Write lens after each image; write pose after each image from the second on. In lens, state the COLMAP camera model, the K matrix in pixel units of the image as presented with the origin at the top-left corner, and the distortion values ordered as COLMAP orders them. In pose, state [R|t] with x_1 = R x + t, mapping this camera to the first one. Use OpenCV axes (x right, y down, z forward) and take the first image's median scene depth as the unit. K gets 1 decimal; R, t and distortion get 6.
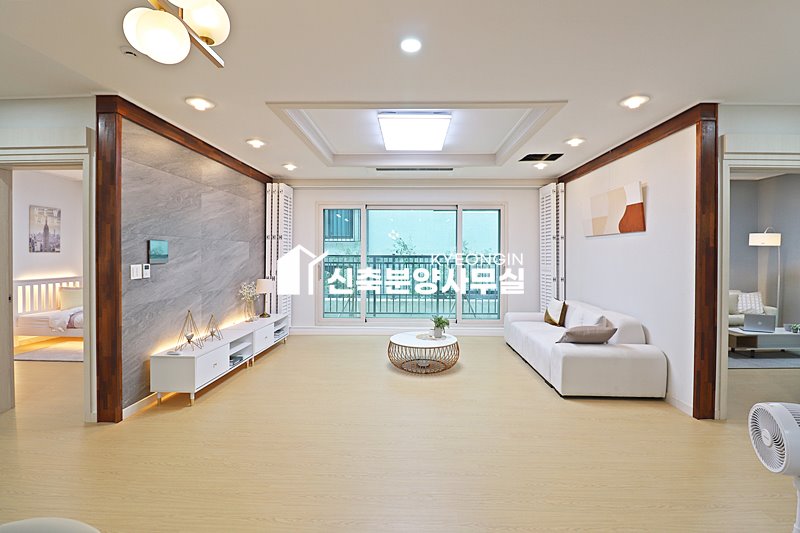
lens RADIAL K [[369.3, 0, 404.3], [0, 369.3, 258.3], [0, 0, 1]] dist [-0.009624, -0.006849]
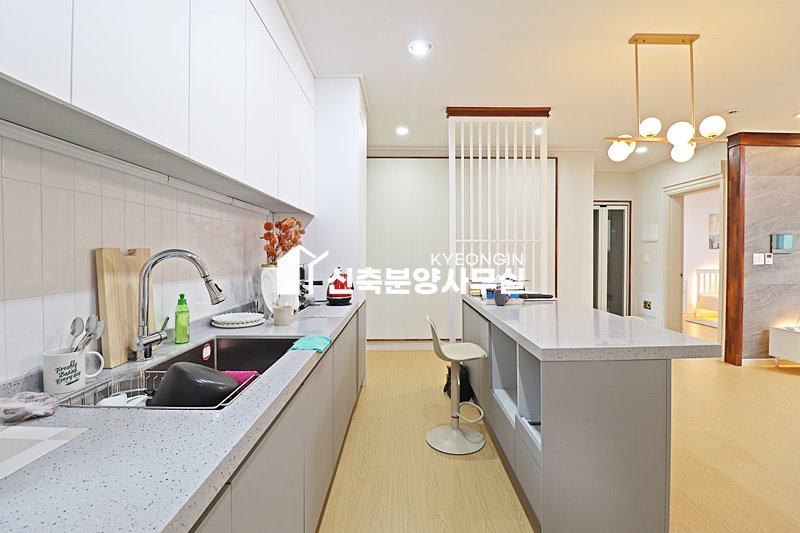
lens RADIAL K [[369.3, 0, 404.1], [0, 369.3, 259.9], [0, 0, 1]] dist [-0.009624, -0.006849]
pose [[0.027253, 0.010304, -0.999575, 0.439953], [-0.012164, 0.999876, 0.009976, 0.034685], [0.999555, 0.011887, 0.027375, -0.248643]]
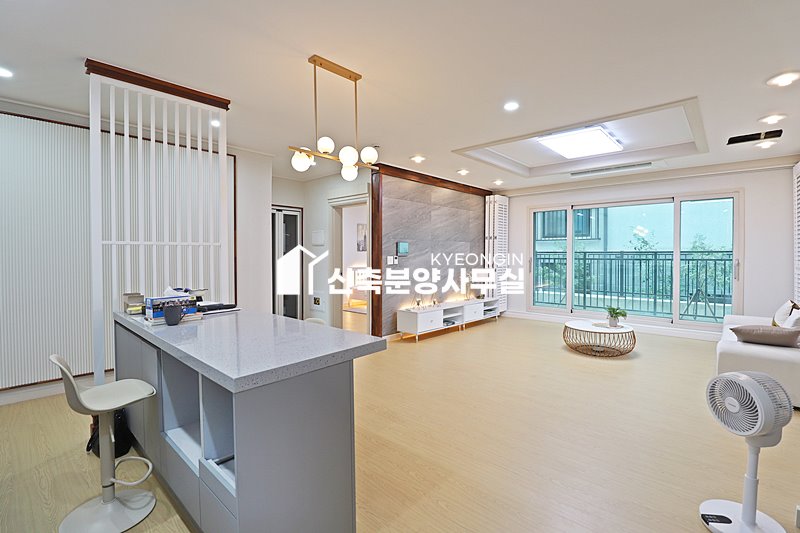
lens RADIAL K [[369.3, 0, 404.5], [0, 369.3, 259.5], [0, 0, 1]] dist [-0.009624, -0.006849]
pose [[0.757659, 0.005378, -0.652628, 0.391117], [-0.004176, 0.999986, 0.003392, 0.021764], [0.652637, 0.000155, 0.757671, -0.243021]]
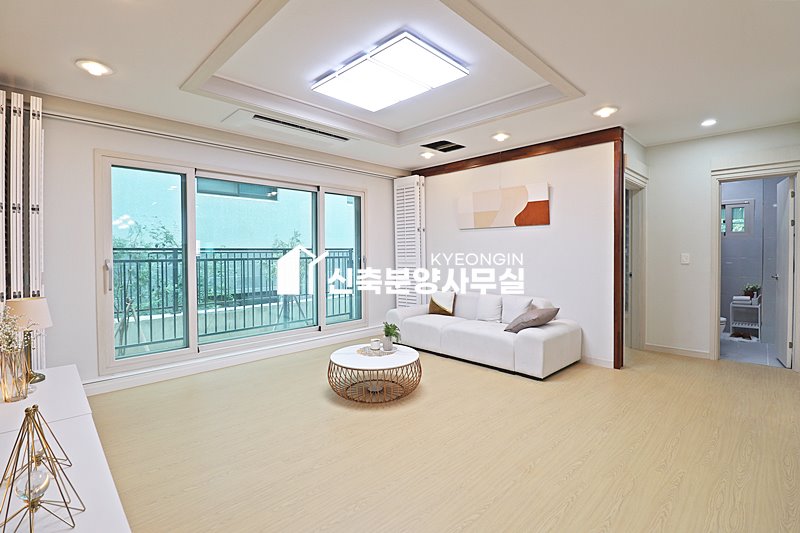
lens RADIAL K [[369.3, 0, 402.0], [0, 369.3, 259.0], [0, 0, 1]] dist [-0.009624, -0.006849]
pose [[0.693587, -0.021134, 0.720063, -0.535152], [0.016782, 0.999772, 0.013178, 0.014550], [-0.720177, 0.002944, 0.693784, 0.515085]]
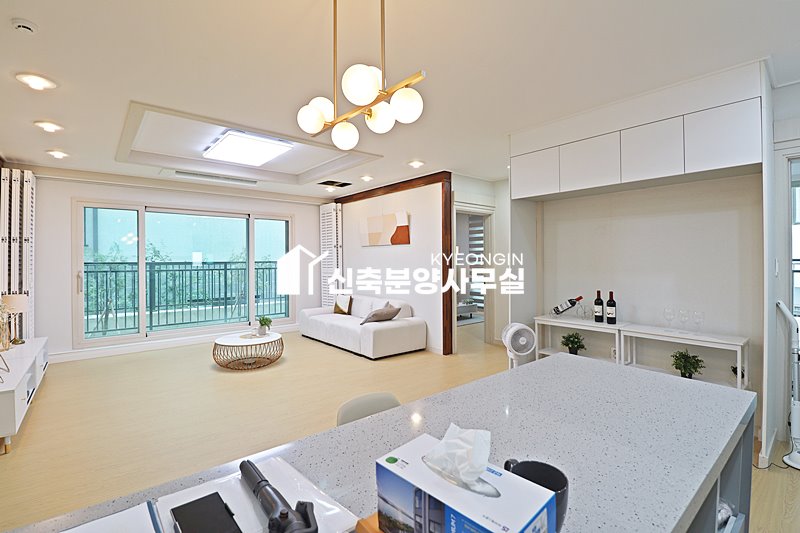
lens RADIAL K [[369.3, 0, 402.3], [0, 369.3, 260.7], [0, 0, 1]] dist [-0.009624, -0.006849]
pose [[0.748271, -0.008367, 0.663341, -0.388988], [0.016359, 0.999849, -0.005842, 0.004866], [-0.663192, 0.015223, 0.748295, -0.131310]]
